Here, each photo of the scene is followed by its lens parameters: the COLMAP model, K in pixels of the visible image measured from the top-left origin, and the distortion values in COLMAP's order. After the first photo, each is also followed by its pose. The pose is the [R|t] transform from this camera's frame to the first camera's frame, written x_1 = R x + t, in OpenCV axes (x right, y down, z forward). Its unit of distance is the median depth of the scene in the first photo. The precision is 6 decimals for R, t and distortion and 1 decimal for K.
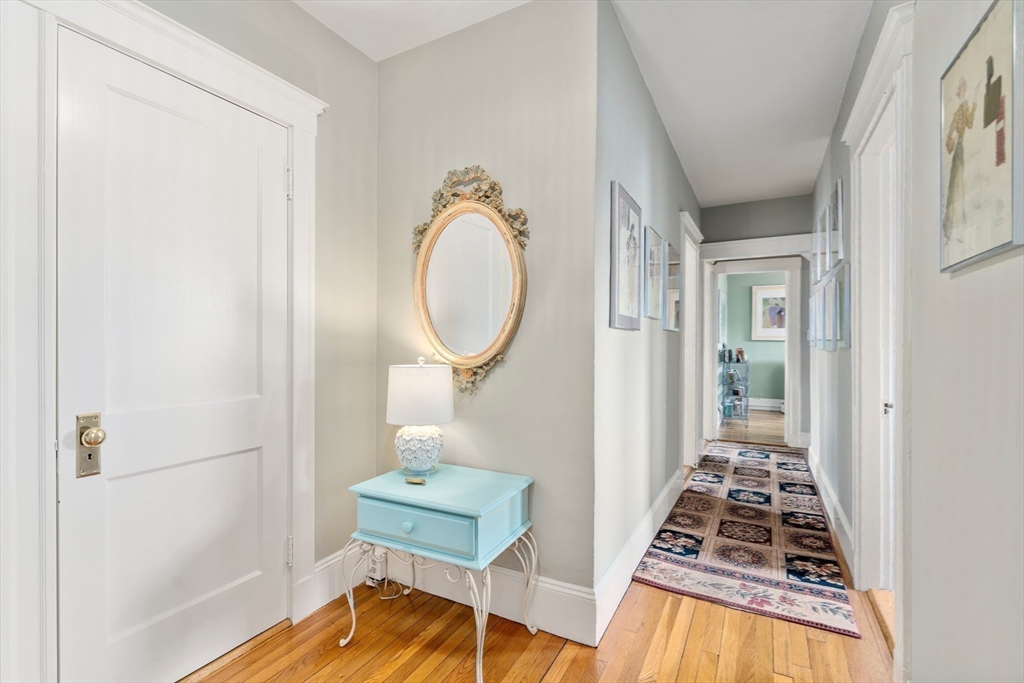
lens RADIAL K [[470.3, 0, 514.0], [0, 470.3, 342.7], [0, 0, 1]] dist [-0.004400, 0.002817]
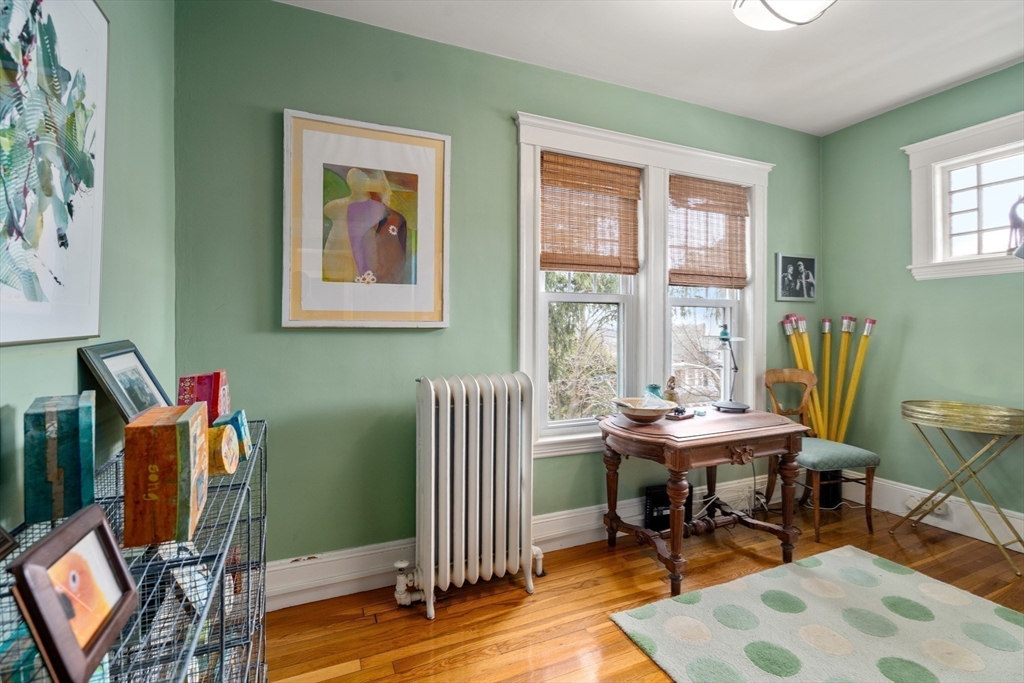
lens RADIAL K [[470.3, 0, 512.5], [0, 470.3, 335.9], [0, 0, 1]] dist [-0.004400, 0.002817]
pose [[0.623705, -0.009653, 0.781600, 0.567255], [0.004177, 0.999951, 0.009017, -0.004246], [-0.781649, -0.002359, 0.623714, 1.097685]]
